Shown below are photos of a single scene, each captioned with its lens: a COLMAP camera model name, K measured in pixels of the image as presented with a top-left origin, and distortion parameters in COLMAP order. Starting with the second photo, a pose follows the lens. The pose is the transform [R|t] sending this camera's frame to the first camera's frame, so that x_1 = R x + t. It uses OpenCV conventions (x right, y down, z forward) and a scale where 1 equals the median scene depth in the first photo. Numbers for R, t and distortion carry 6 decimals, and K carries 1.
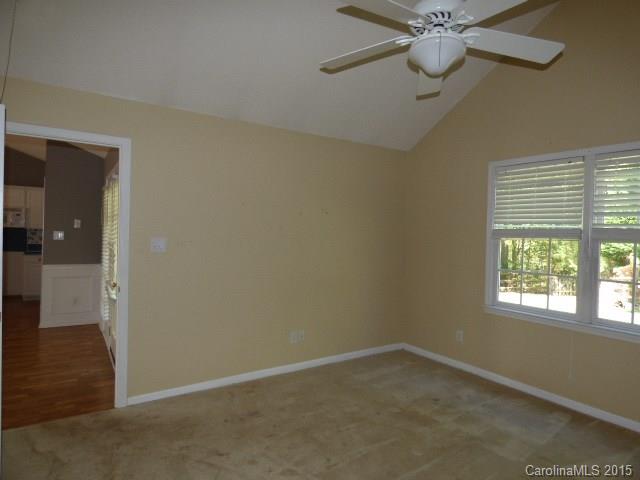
lens RADIAL K [[388.1, 0, 321.3], [0, 388.1, 239.5], [0, 0, 1]] dist [-0.015124, -0.000016]
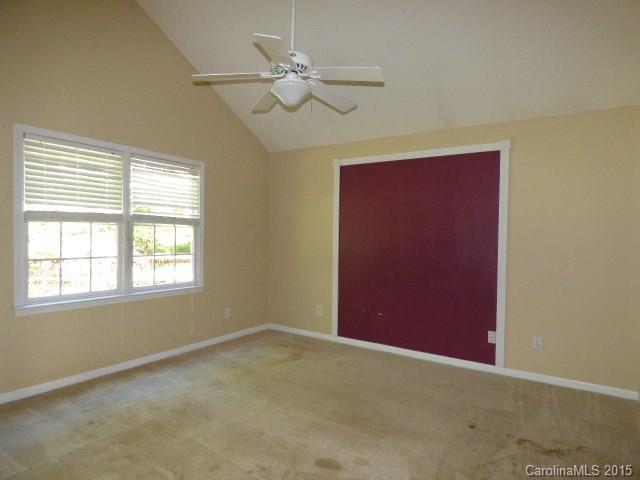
lens RADIAL K [[388.1, 0, 321.3], [0, 388.1, 239.5], [0, 0, 1]] dist [-0.015124, -0.000016]
pose [[-0.357232, -0.045691, 0.932897, -0.622702], [-0.011448, 0.998942, 0.044542, -0.010458], [-0.933945, 0.005232, -0.357377, 0.853660]]
